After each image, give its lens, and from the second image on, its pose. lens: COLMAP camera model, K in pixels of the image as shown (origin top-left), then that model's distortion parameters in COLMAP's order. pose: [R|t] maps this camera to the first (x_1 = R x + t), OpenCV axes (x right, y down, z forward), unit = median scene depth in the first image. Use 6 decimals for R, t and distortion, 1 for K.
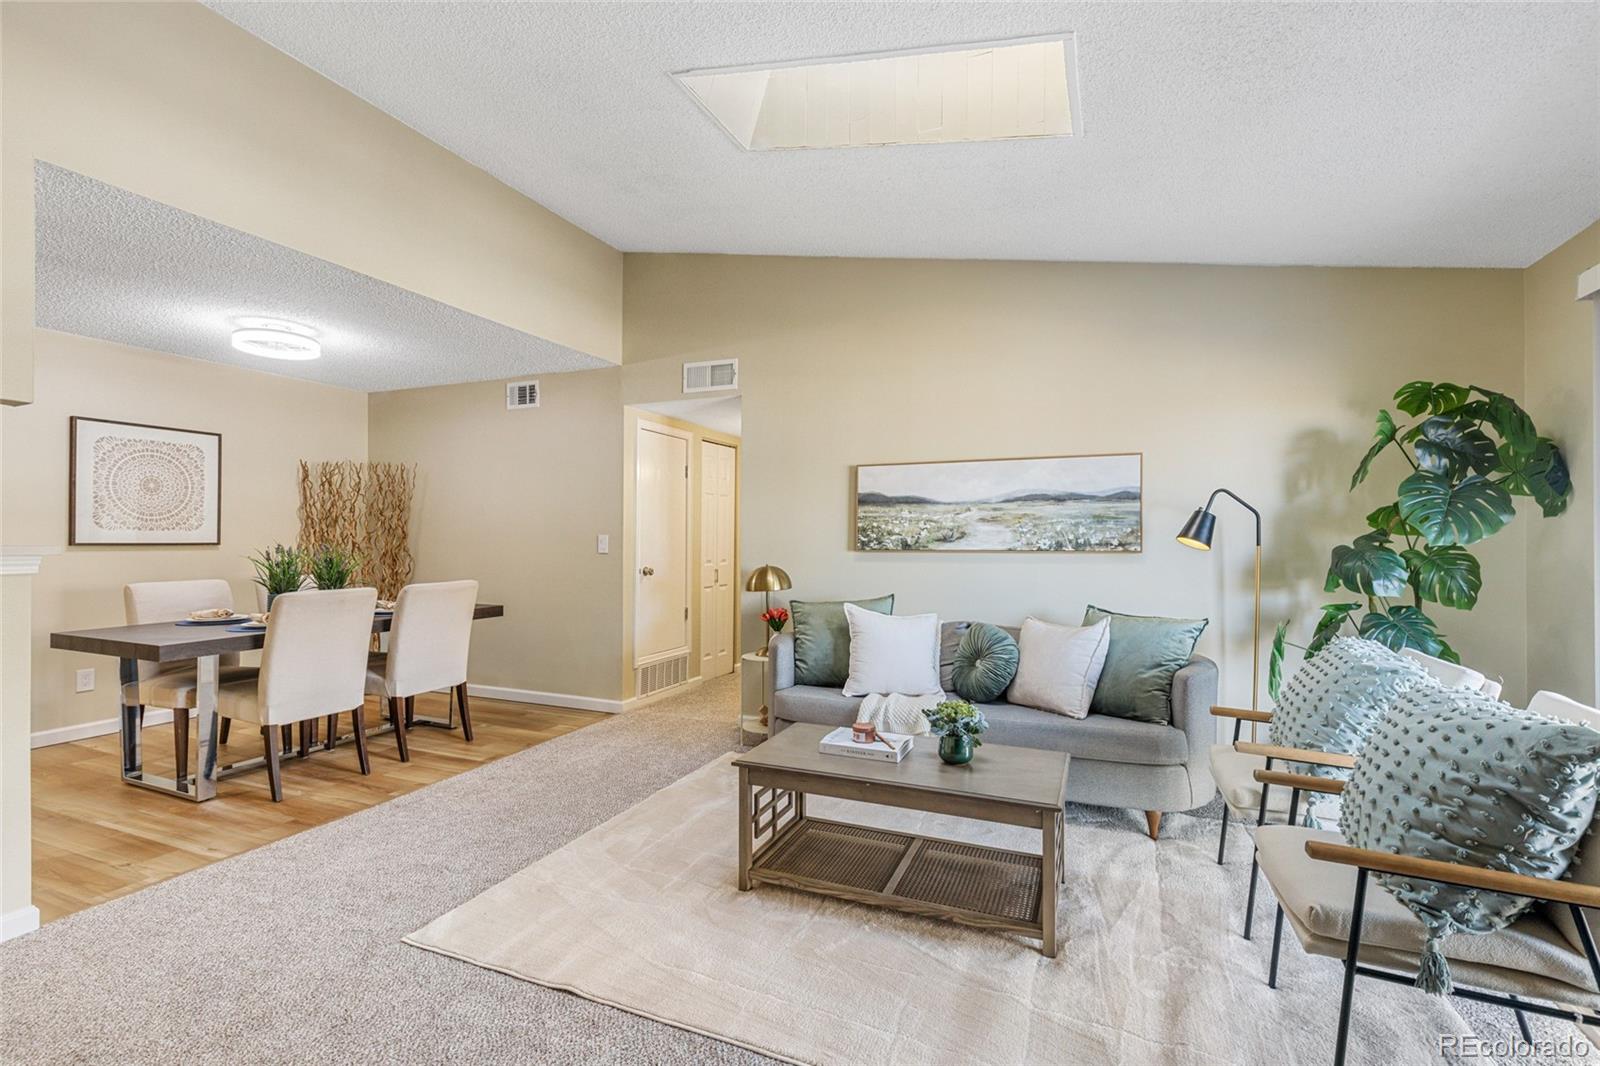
lens RADIAL K [[716.6, 0, 803.7], [0, 716.6, 530.1], [0, 0, 1]] dist [0.002151, -0.001563]
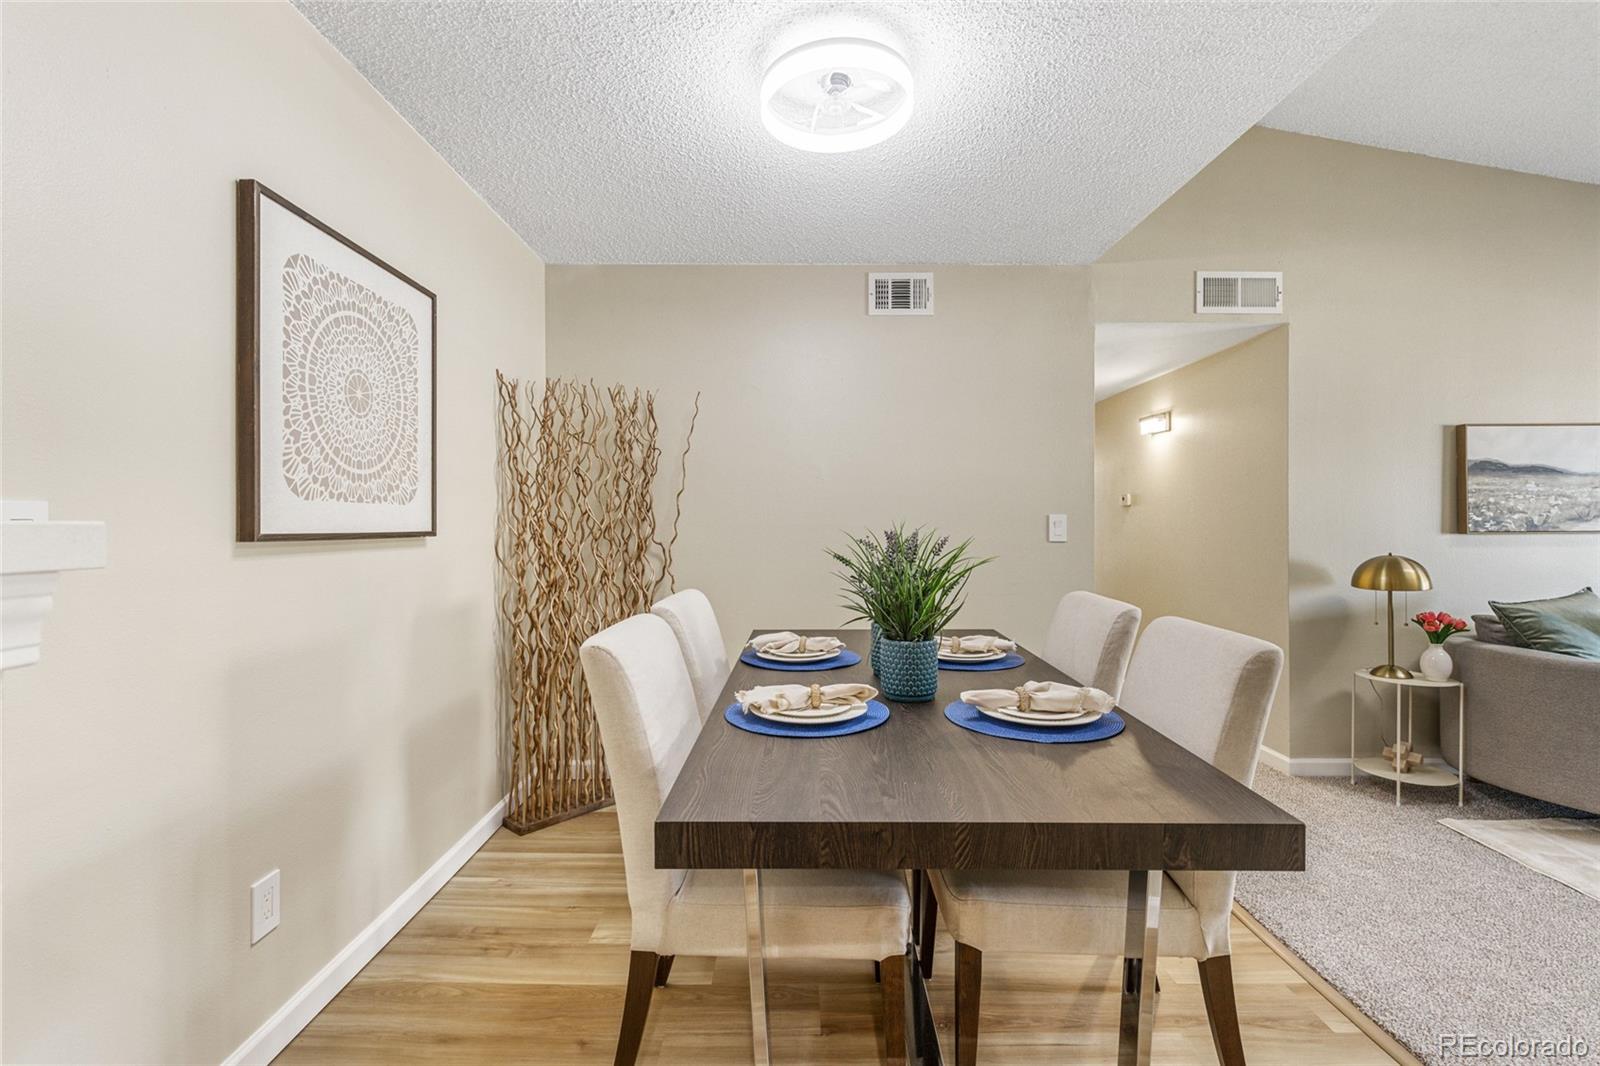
lens RADIAL K [[716.6, 0, 820.4], [0, 716.6, 527.8], [0, 0, 1]] dist [0.002151, -0.001563]
pose [[0.921994, -0.007568, 0.387130, -0.895151], [-0.000549, 0.999782, 0.020853, 0.006974], [-0.387204, -0.019439, 0.921789, 0.557434]]
